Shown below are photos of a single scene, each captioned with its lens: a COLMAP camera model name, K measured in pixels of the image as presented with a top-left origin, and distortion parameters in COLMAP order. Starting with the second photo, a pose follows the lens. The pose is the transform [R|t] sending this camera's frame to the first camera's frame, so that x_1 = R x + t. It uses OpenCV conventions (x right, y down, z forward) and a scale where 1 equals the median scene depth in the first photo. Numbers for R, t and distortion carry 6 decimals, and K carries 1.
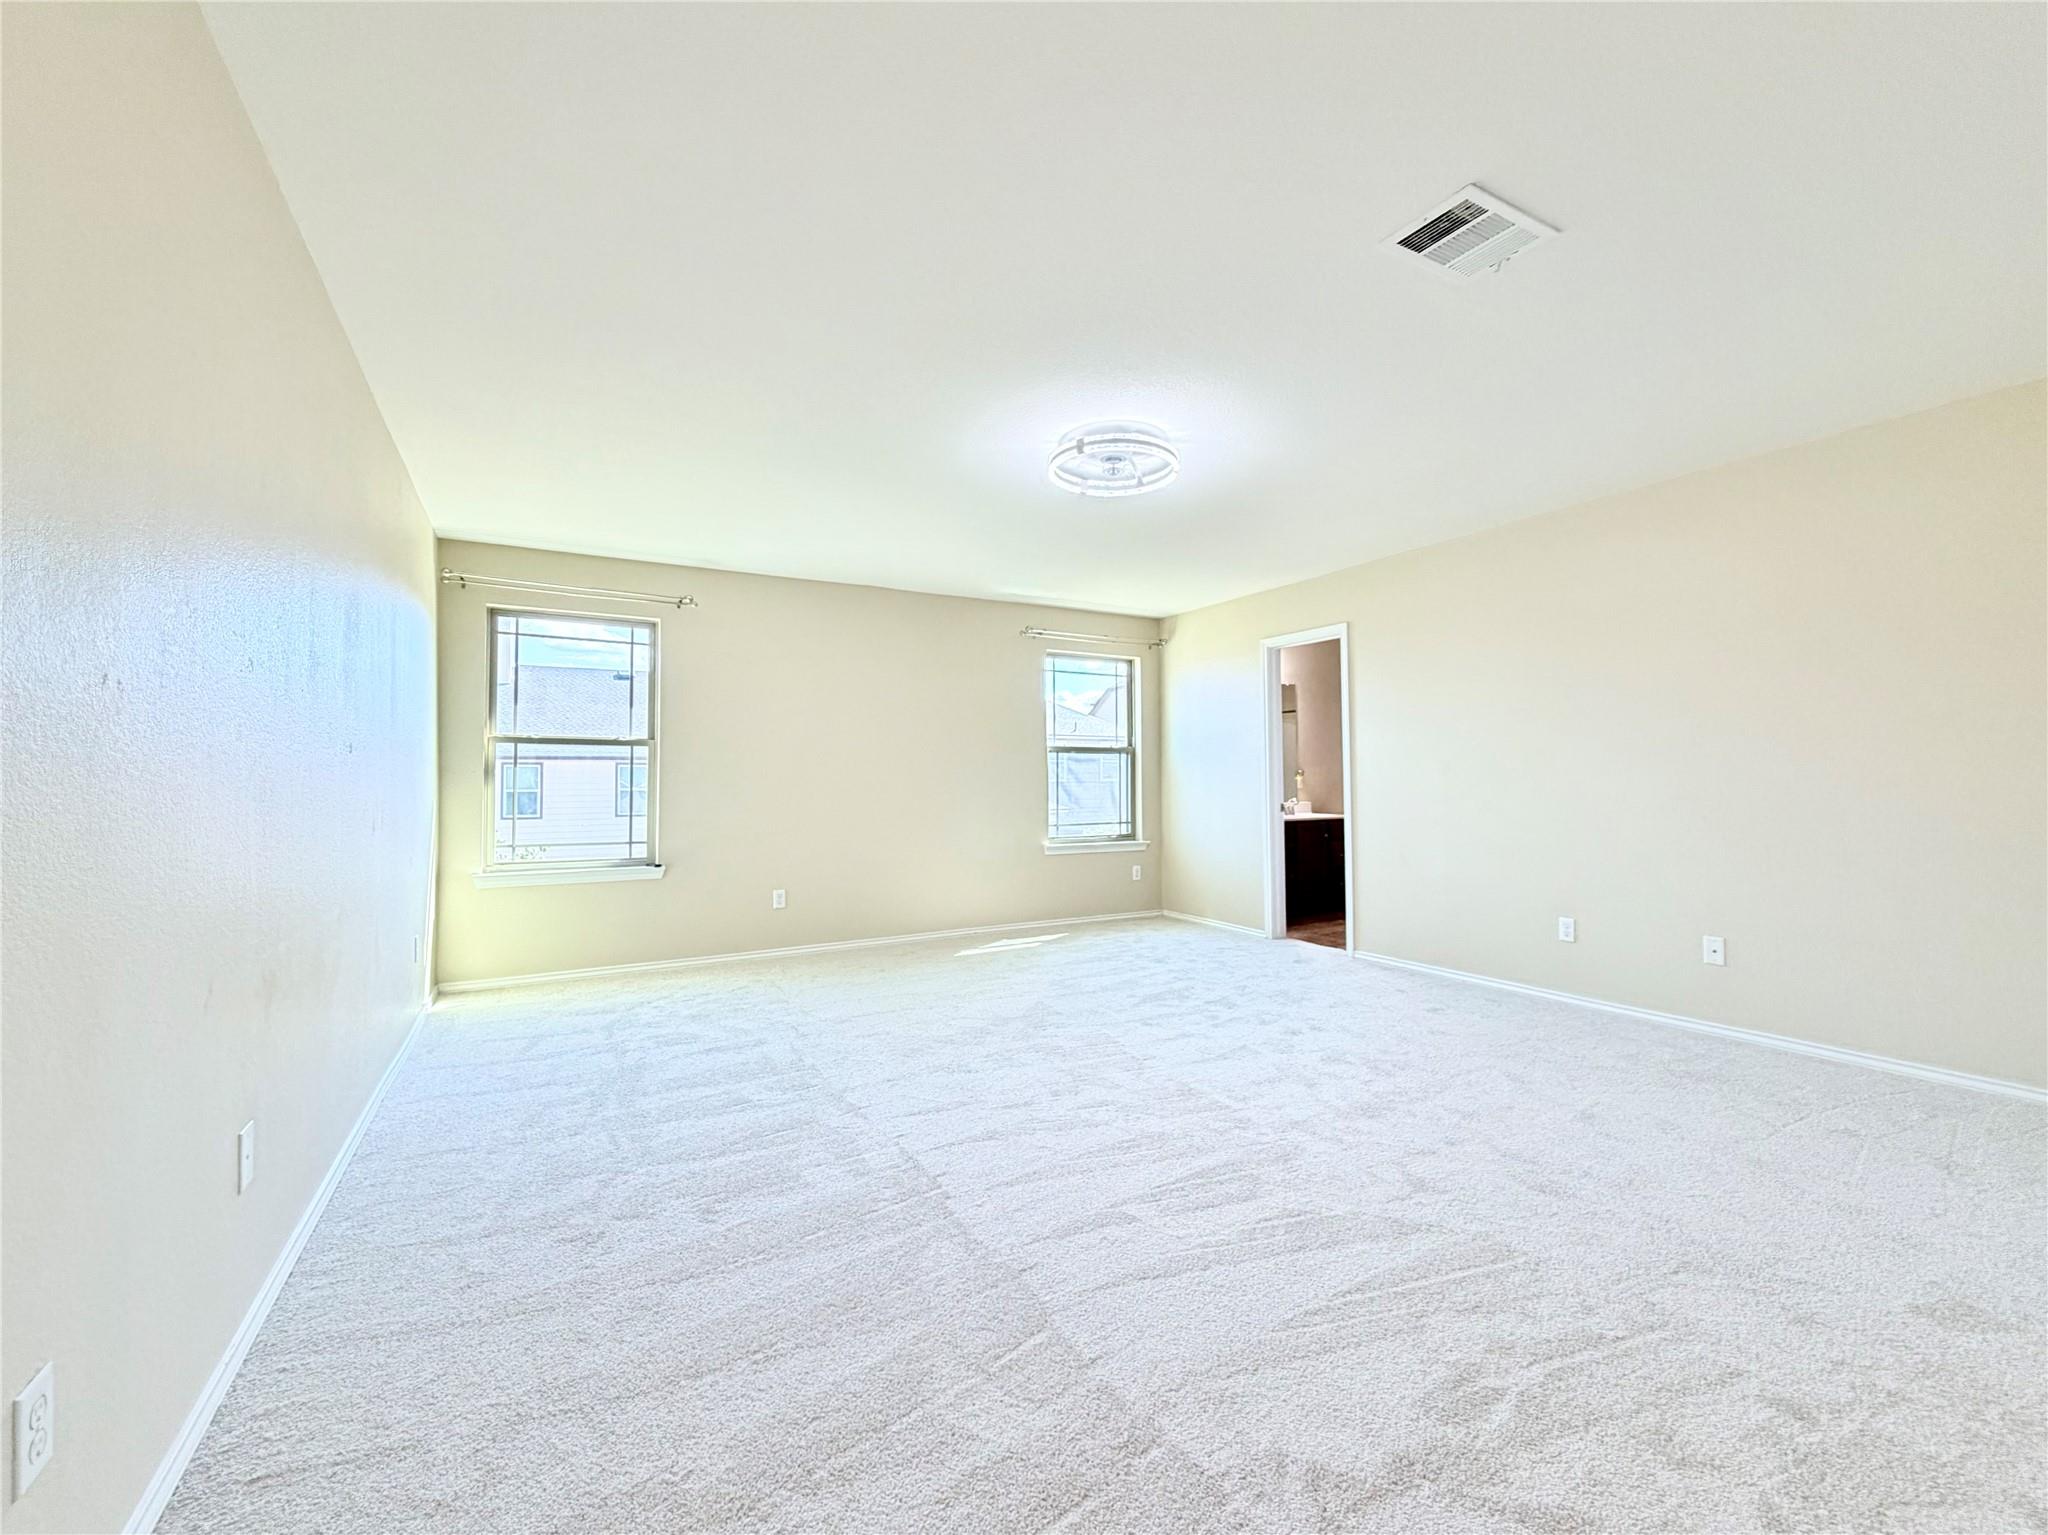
lens RADIAL K [[859.5, 0, 1024.0], [0, 859.5, 767.5], [0, 0, 1]] dist [0.000155, 0.000107]
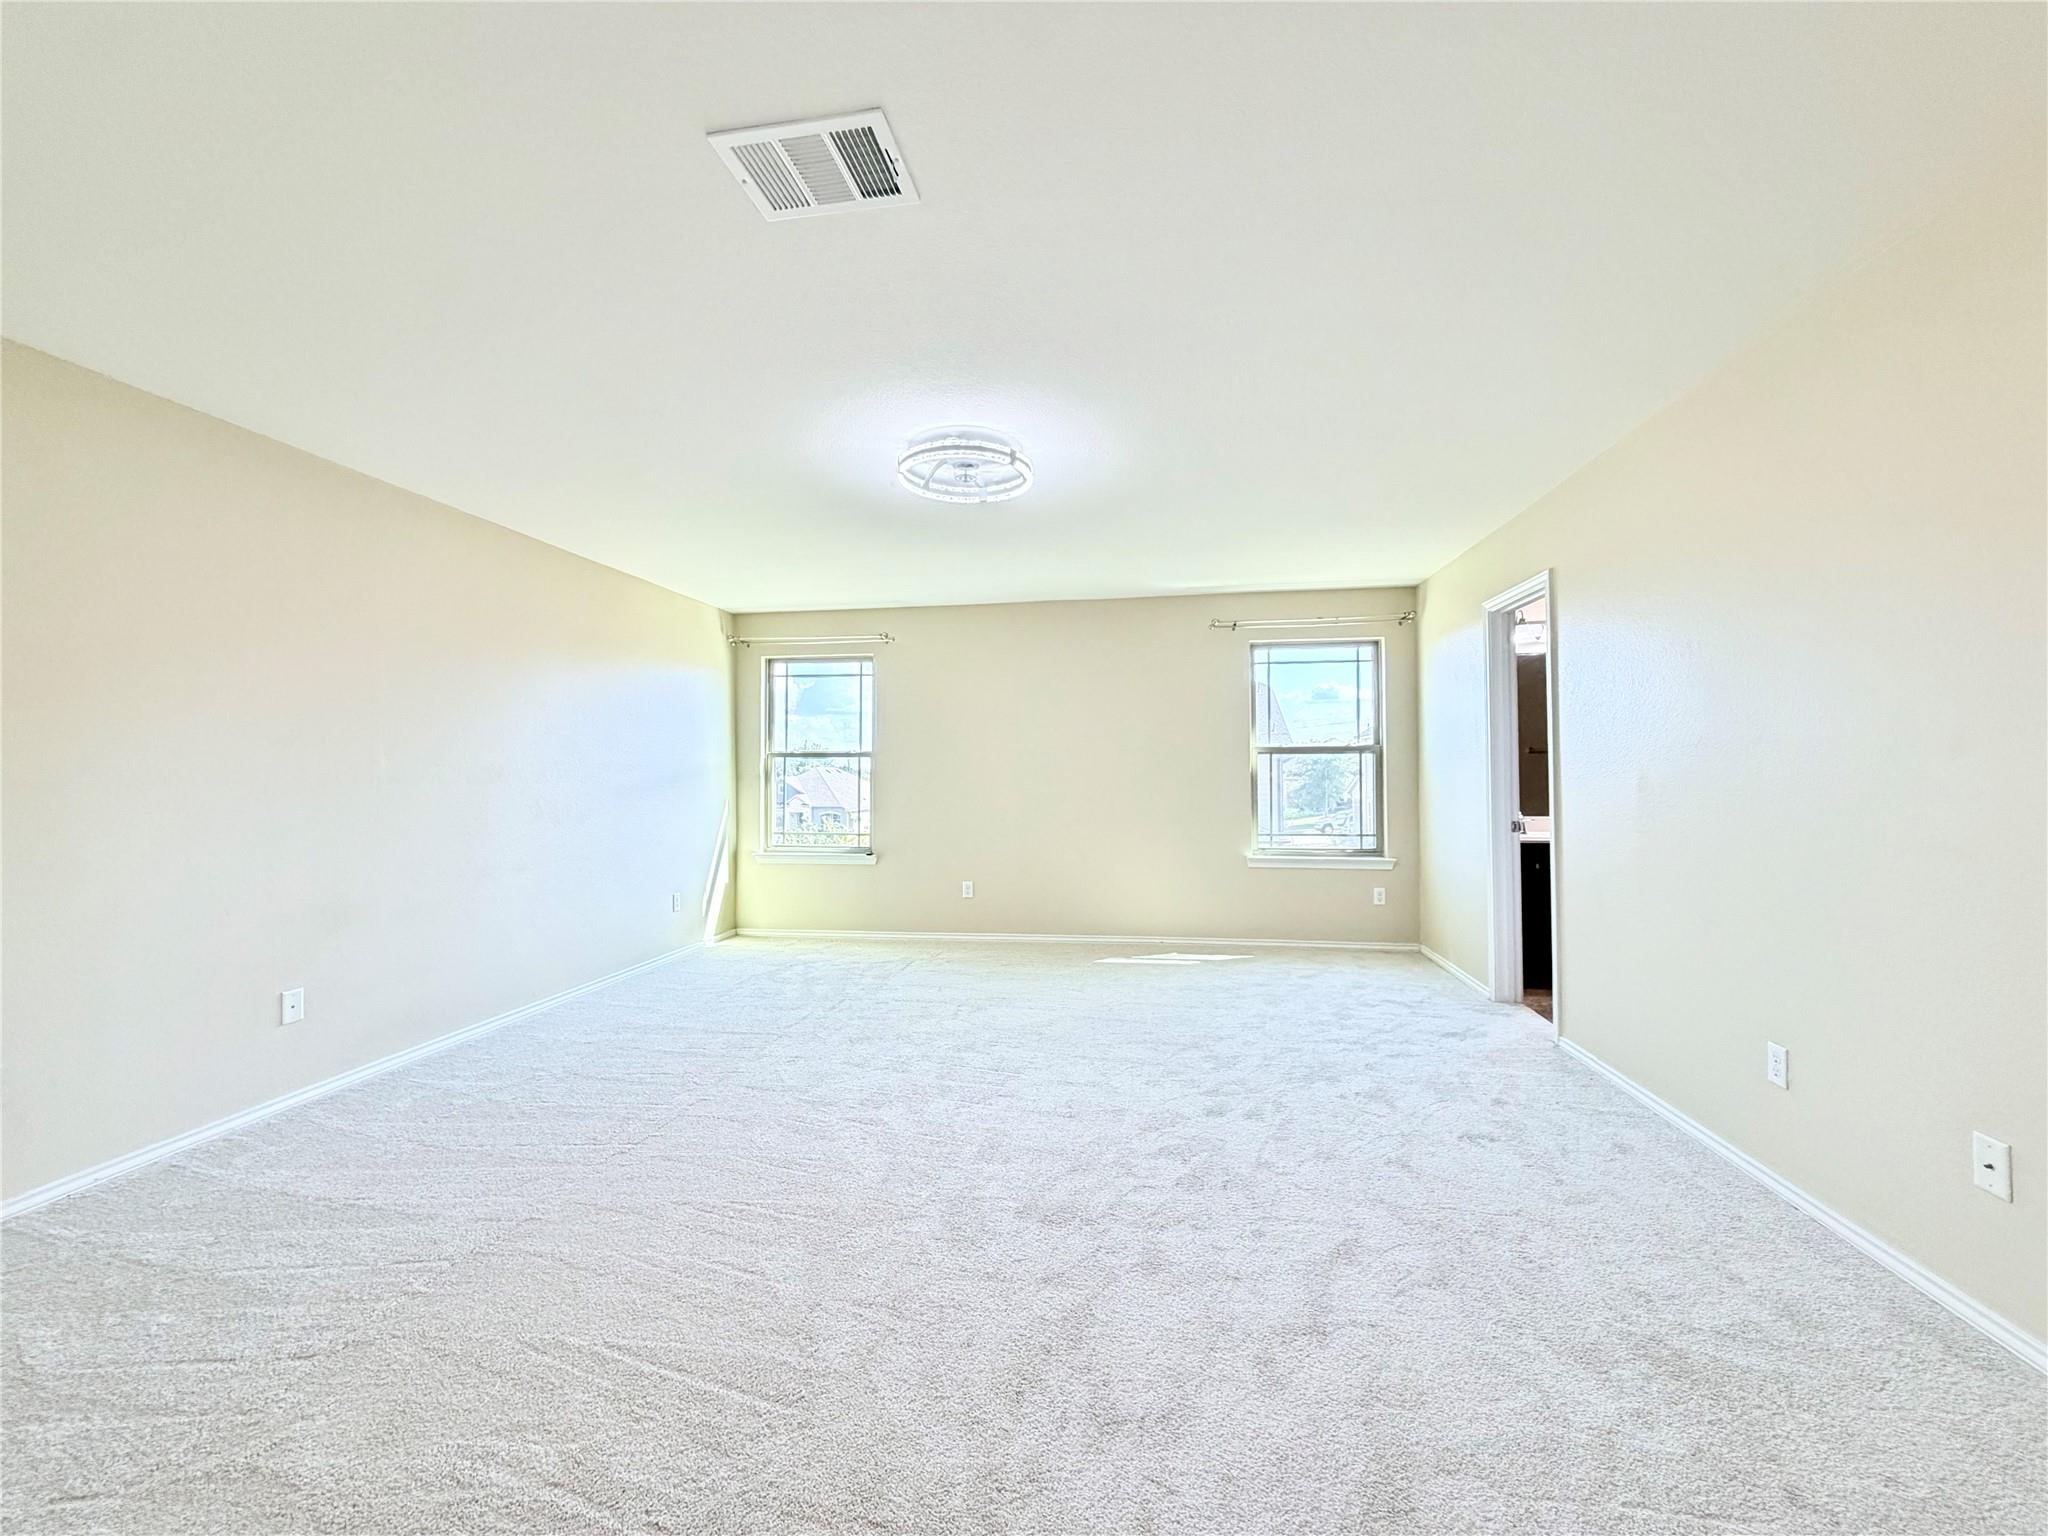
lens RADIAL K [[835.0, 0, 1032.6], [0, 835.0, 768.3], [0, 0, 1]] dist [0.000366, 0.000177]
pose [[0.779005, -0.002217, -0.627014, 0.526750], [0.012522, 0.999849, 0.012022, -0.021514], [0.626892, -0.017217, 0.778916, 0.221758]]
